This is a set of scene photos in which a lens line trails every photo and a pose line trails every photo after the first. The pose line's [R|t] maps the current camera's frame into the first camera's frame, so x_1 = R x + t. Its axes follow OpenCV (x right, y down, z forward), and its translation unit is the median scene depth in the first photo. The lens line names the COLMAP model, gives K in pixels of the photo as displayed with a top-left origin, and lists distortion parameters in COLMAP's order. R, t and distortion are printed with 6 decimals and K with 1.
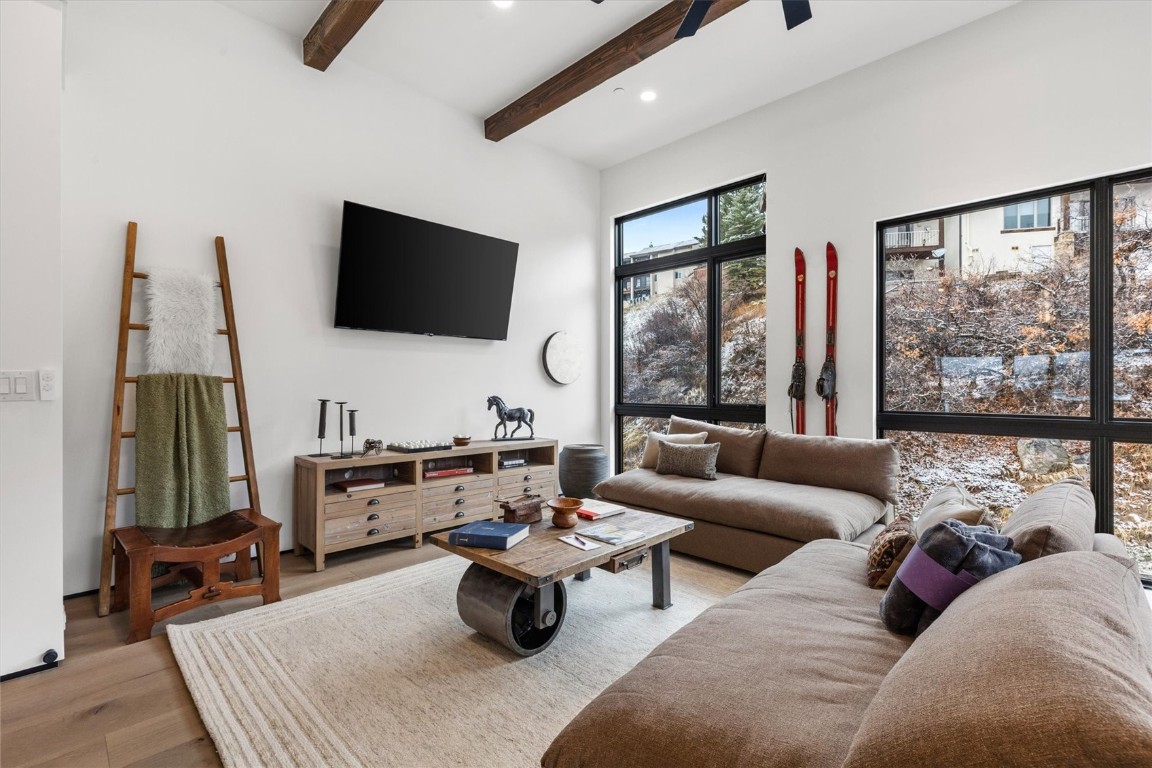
lens RADIAL K [[519.9, 0, 577.2], [0, 519.9, 384.4], [0, 0, 1]] dist [0.004789, -0.000364]
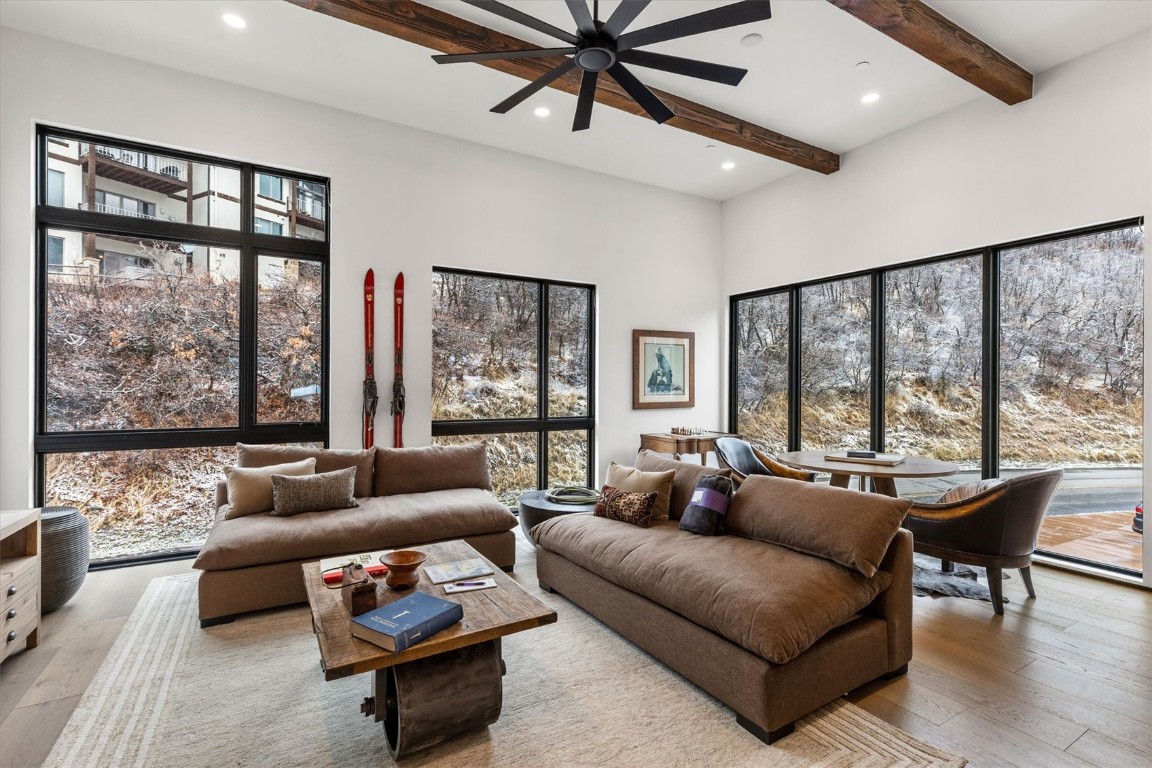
lens RADIAL K [[538.1, 0, 580.1], [0, 538.1, 384.1], [0, 0, 1]] dist [-0.001302, -0.000001]
pose [[0.249042, 0.003267, 0.968487, -0.124693], [-0.005380, 0.999984, -0.001990, -0.008091], [-0.968478, -0.004715, 0.249056, 0.080594]]
